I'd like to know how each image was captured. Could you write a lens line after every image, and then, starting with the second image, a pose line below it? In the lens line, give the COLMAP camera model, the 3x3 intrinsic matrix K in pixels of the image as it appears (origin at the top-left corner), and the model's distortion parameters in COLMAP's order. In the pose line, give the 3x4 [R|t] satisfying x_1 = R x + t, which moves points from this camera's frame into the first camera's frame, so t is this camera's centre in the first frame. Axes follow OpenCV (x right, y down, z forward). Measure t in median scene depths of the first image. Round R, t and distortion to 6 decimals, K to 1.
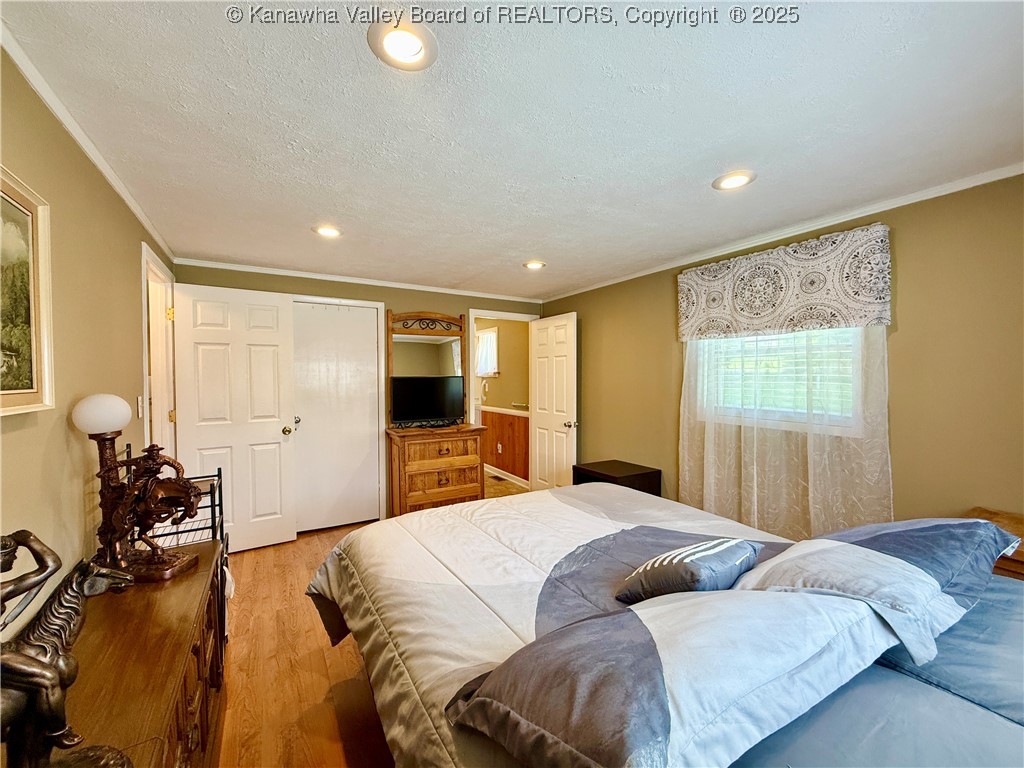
lens RADIAL K [[409.2, 0, 512.6], [0, 409.2, 384.2], [0, 0, 1]] dist [-0.001704, -0.000026]
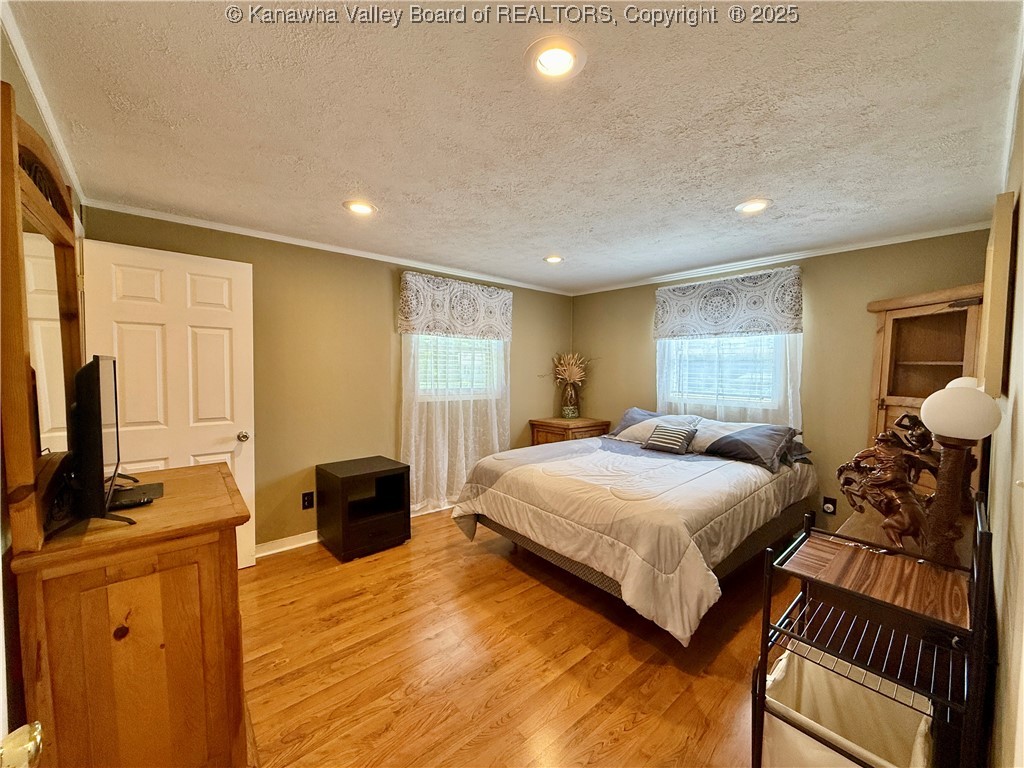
lens RADIAL K [[409.2, 0, 514.7], [0, 409.2, 389.0], [0, 0, 1]] dist [-0.001704, -0.000026]
pose [[-0.173369, -0.029034, 0.984429, -0.876702], [0.022361, 0.999192, 0.033408, 0.018020], [-0.984603, 0.027805, -0.172579, 1.063969]]
